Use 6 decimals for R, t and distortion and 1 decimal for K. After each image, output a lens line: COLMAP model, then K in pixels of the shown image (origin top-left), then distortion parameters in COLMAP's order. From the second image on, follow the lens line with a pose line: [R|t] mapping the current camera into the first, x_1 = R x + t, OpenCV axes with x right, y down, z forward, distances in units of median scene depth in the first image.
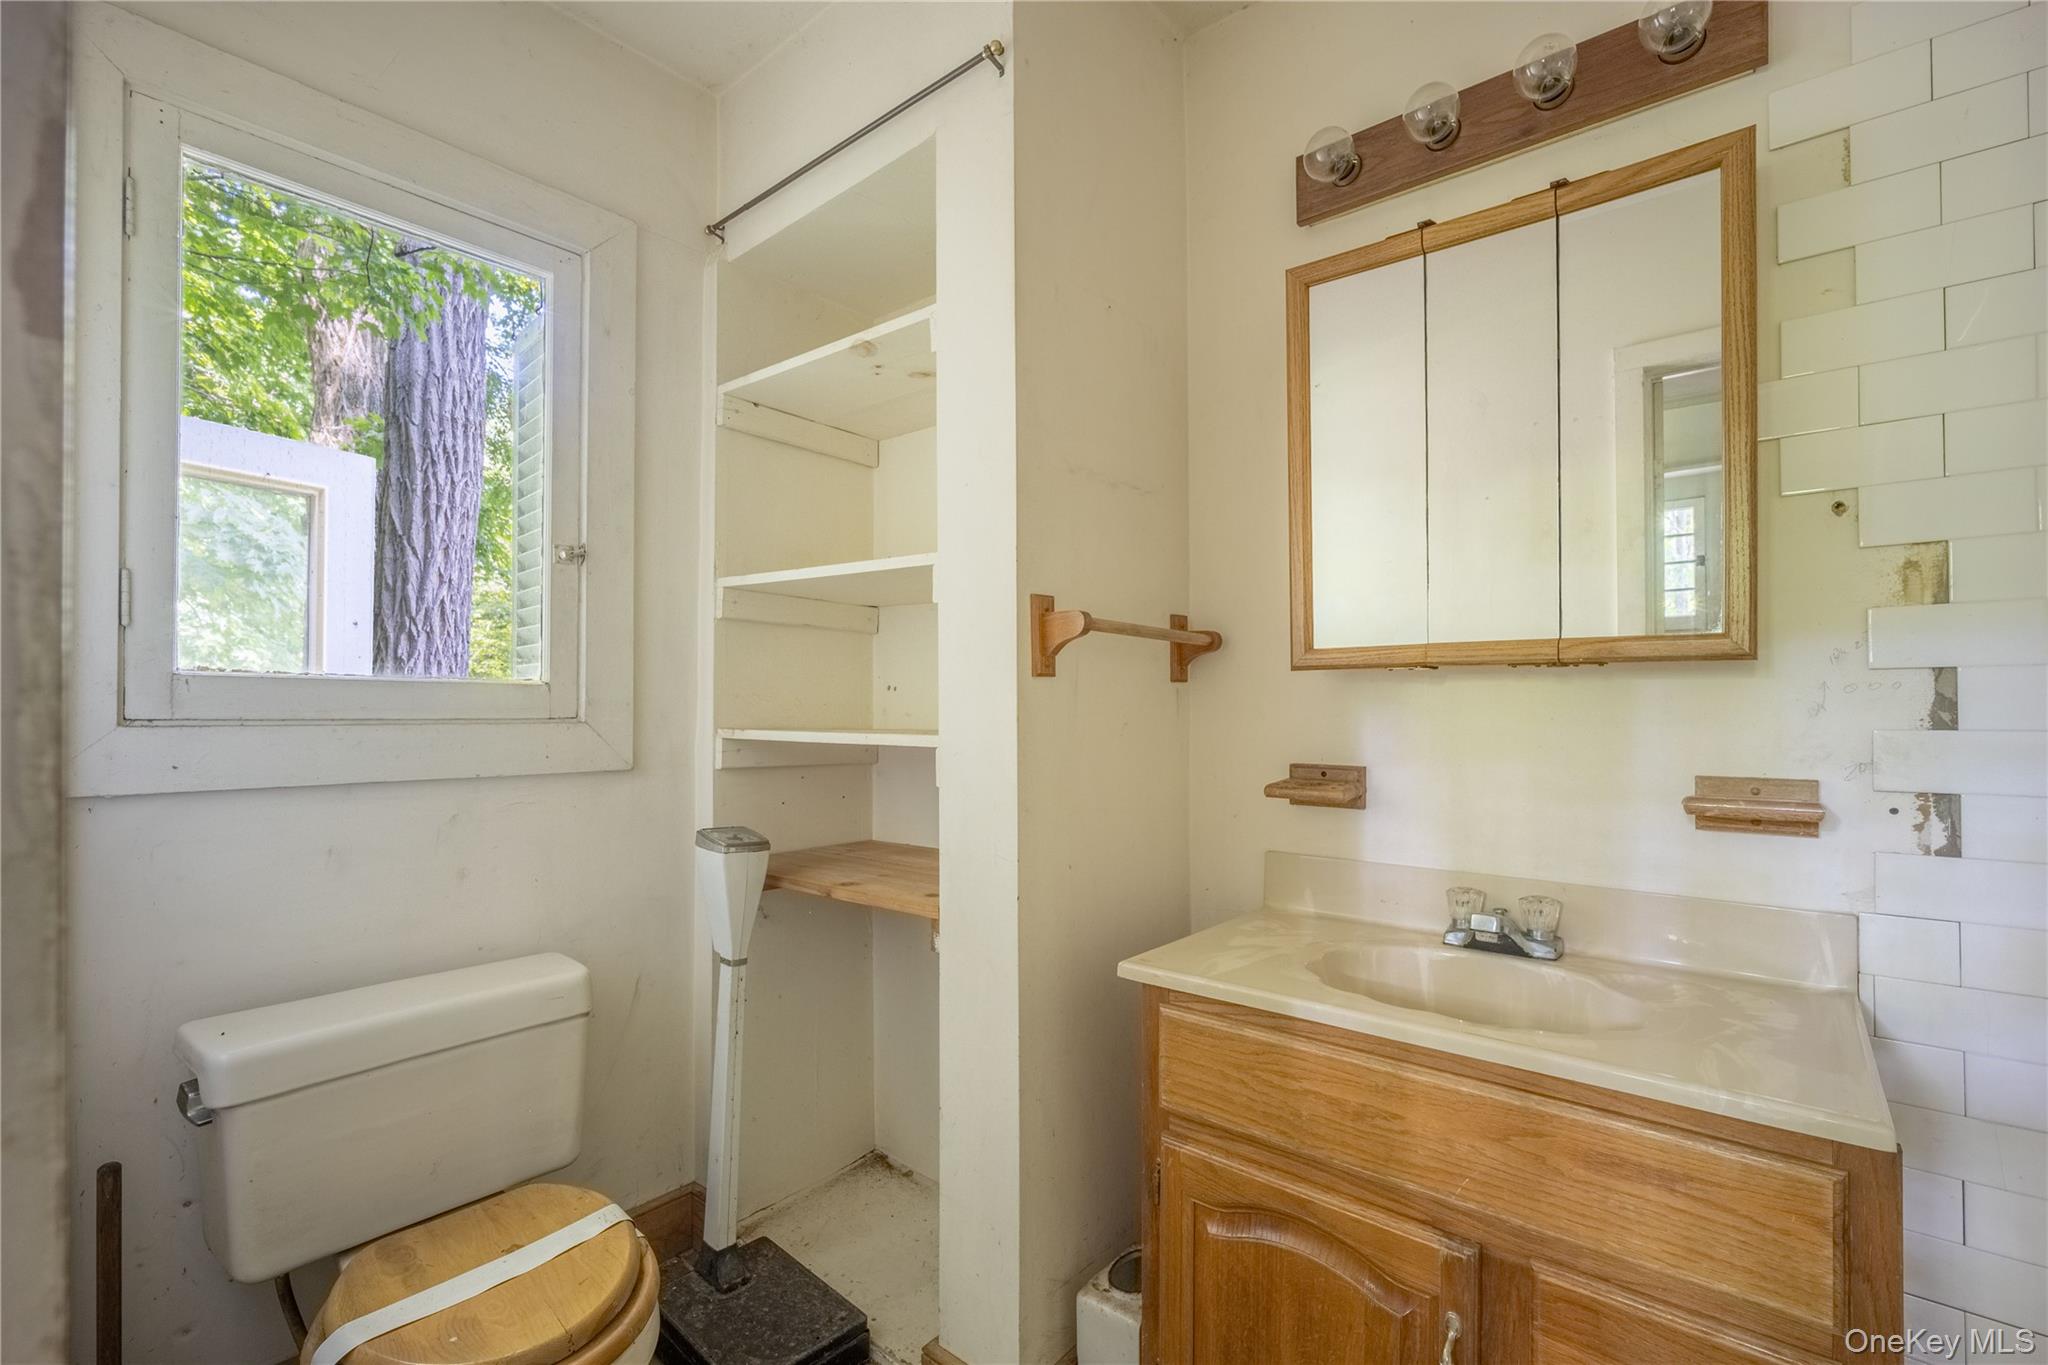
lens RADIAL K [[921.1, 0, 1031.8], [0, 921.1, 694.1], [0, 0, 1]] dist [-0.003599, -0.000016]
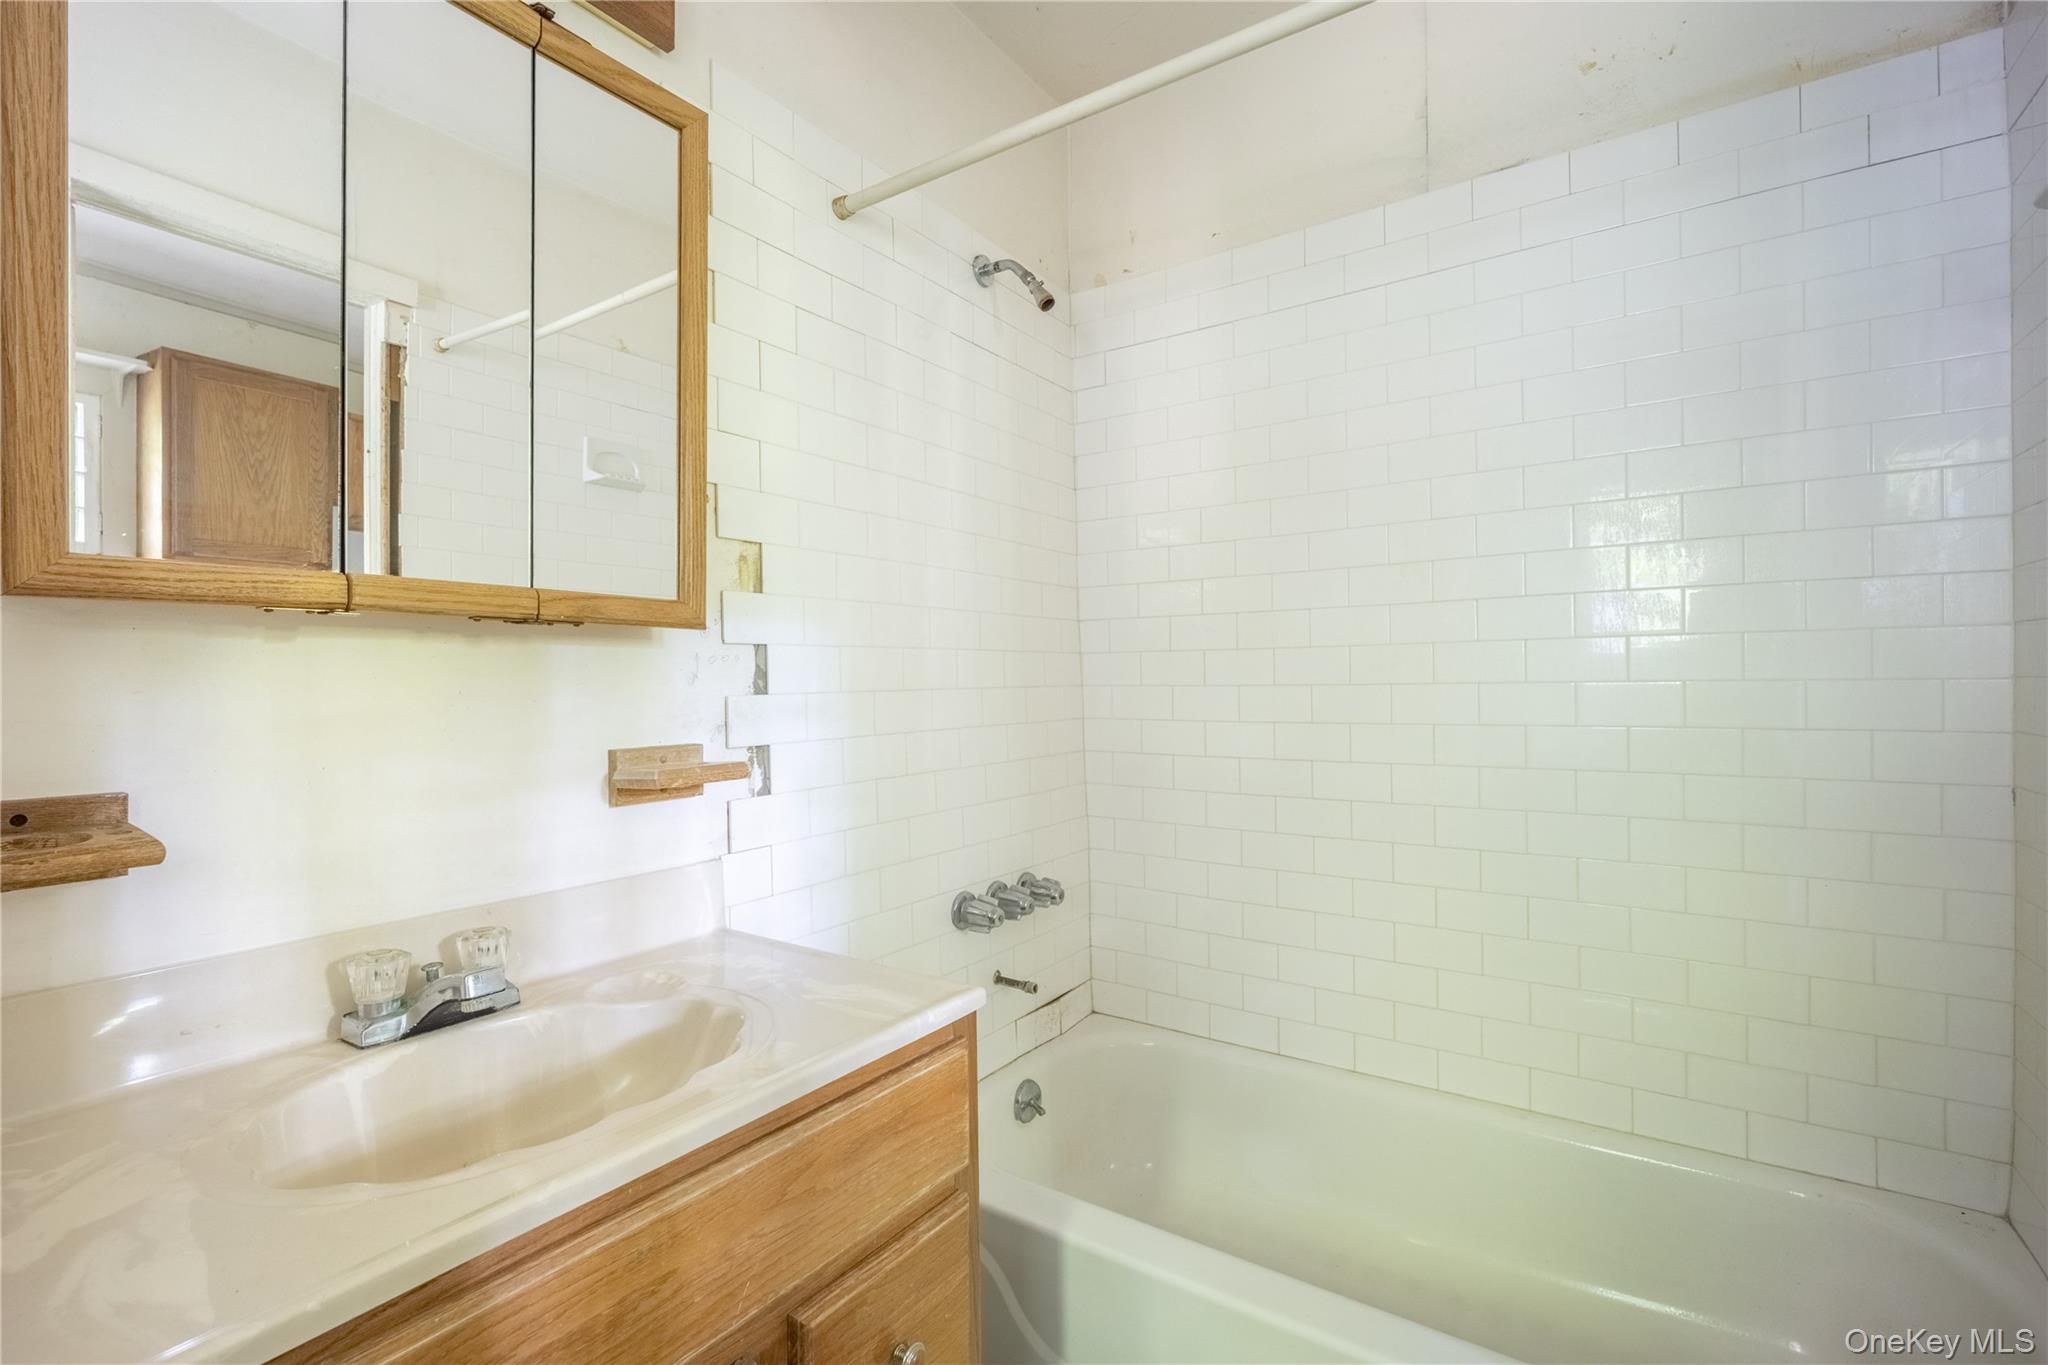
lens RADIAL K [[921.1, 0, 1034.1], [0, 921.1, 673.6], [0, 0, 1]] dist [-0.003599, -0.000016]
pose [[-0.109070, 0.007135, 0.994008, -0.291185], [-0.005551, 0.999954, -0.007787, 0.018146], [-0.994019, -0.006367, -0.109025, 0.763429]]
